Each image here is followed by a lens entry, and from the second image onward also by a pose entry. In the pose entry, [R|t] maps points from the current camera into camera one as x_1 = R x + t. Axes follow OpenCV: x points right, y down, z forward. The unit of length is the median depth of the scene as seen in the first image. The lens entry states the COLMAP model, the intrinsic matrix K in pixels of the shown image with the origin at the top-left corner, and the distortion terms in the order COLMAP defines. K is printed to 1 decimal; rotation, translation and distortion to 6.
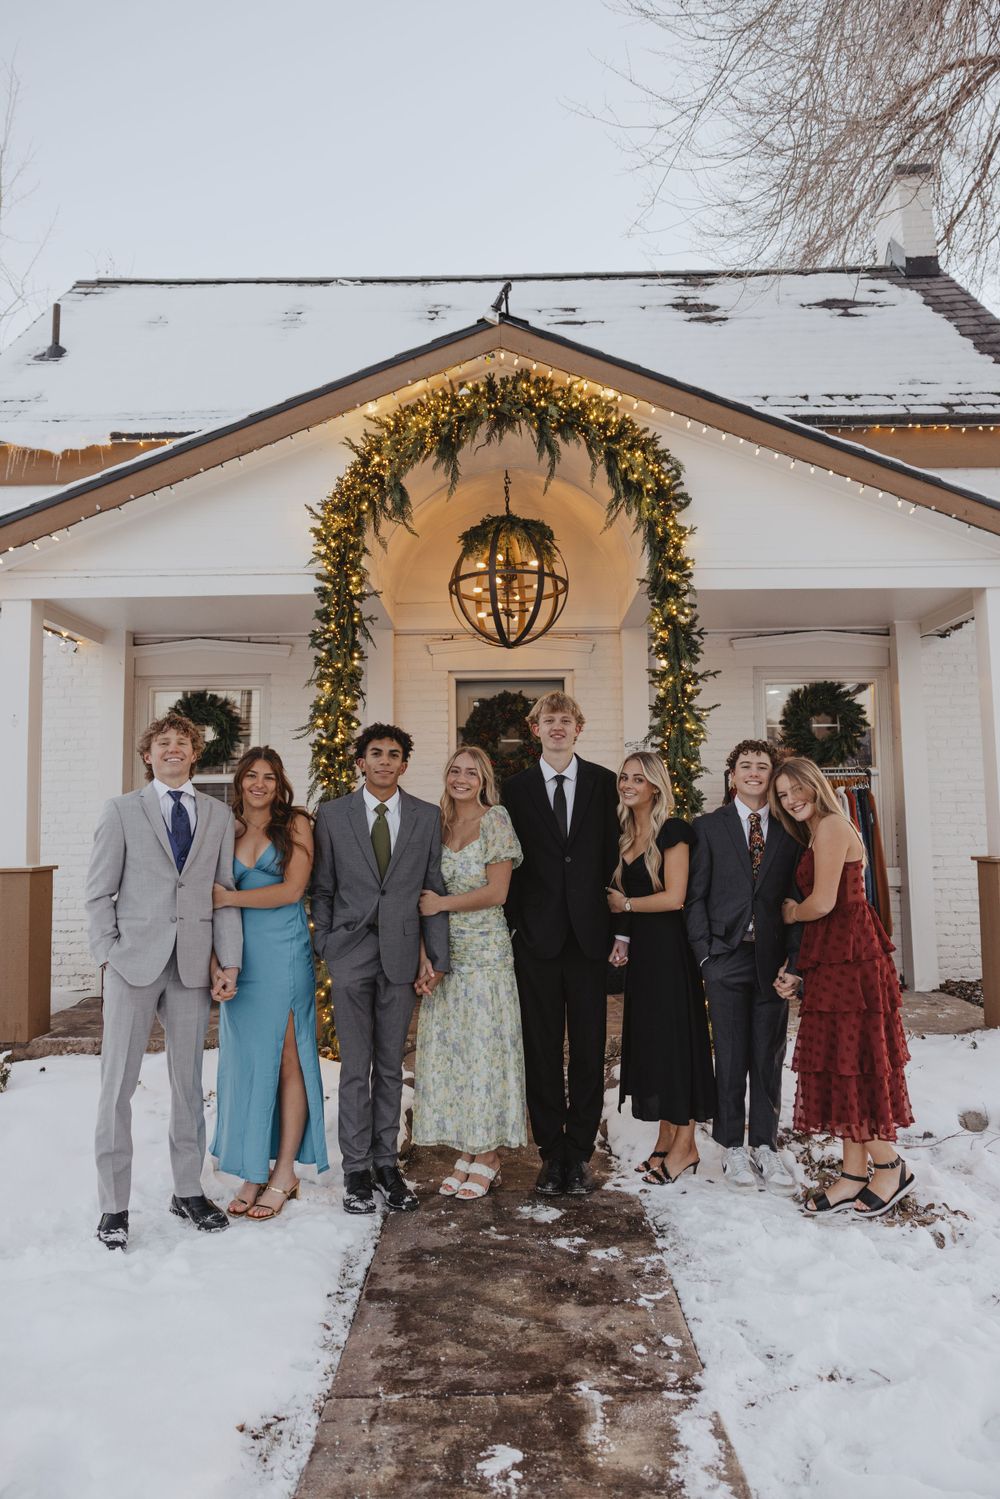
lens RADIAL K [[1630.7, 0, 500.0], [0, 1630.7, 749.5], [0, 0, 1]] dist [-0.000824, 0.000160]
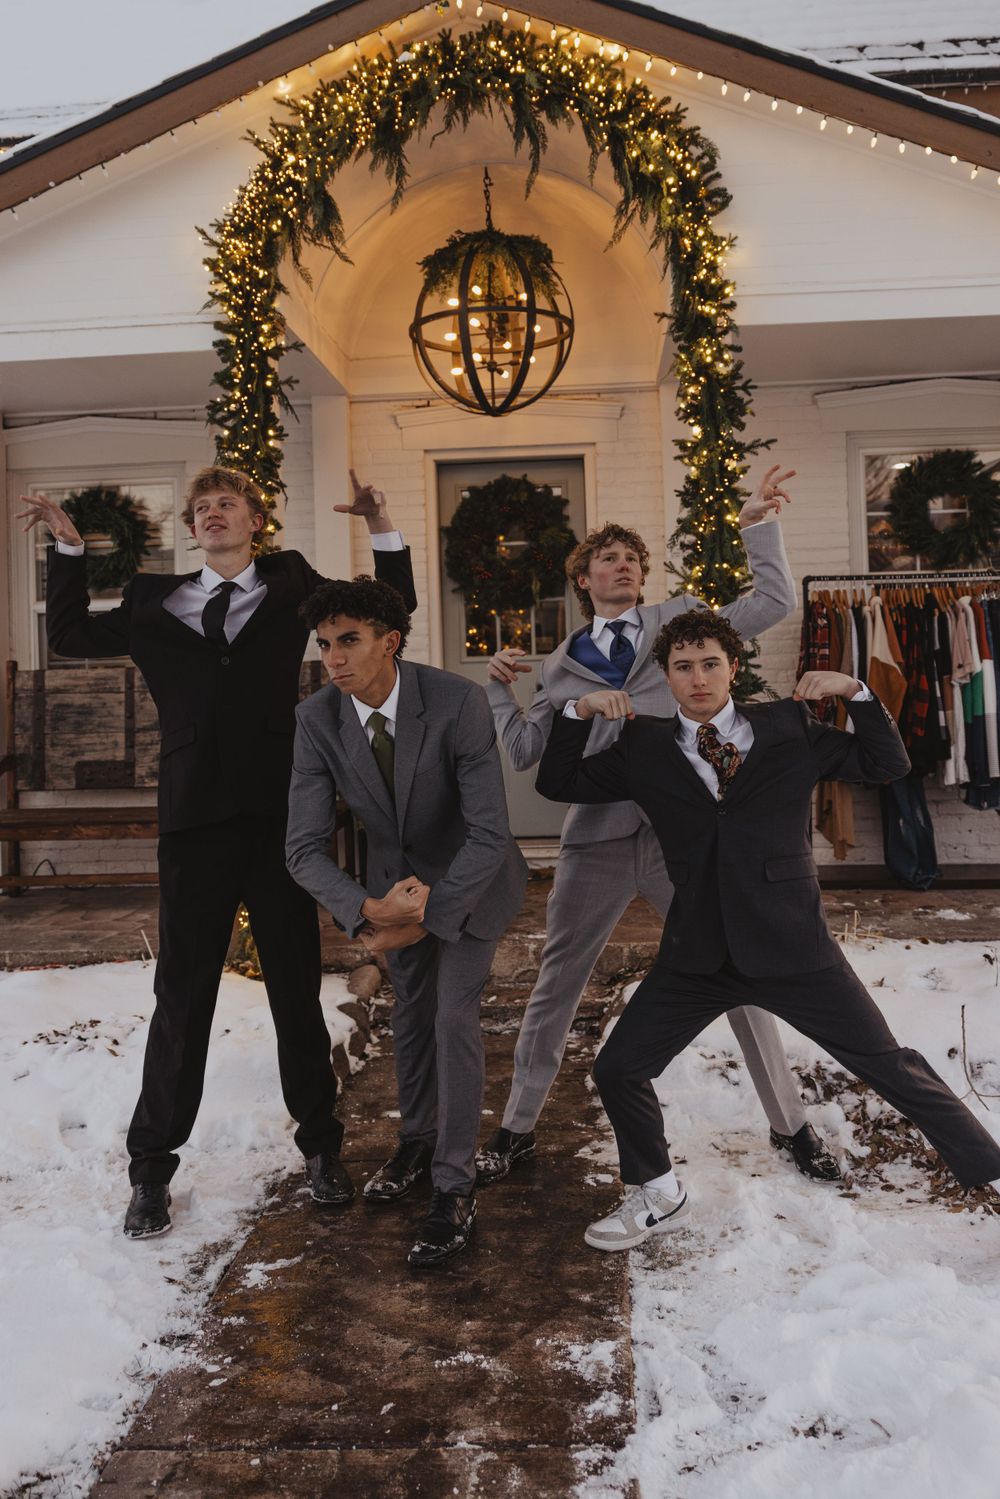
lens RADIAL K [[2083.9, 0, 500.0], [0, 2083.9, 749.5], [0, 0, 1]] dist [-0.027411, 0.046072]
pose [[0.994939, -0.015327, -0.099309, 0.103734], [0.024824, 0.995157, 0.095113, -0.002686], [0.097371, -0.097097, 0.990500, 0.069662]]
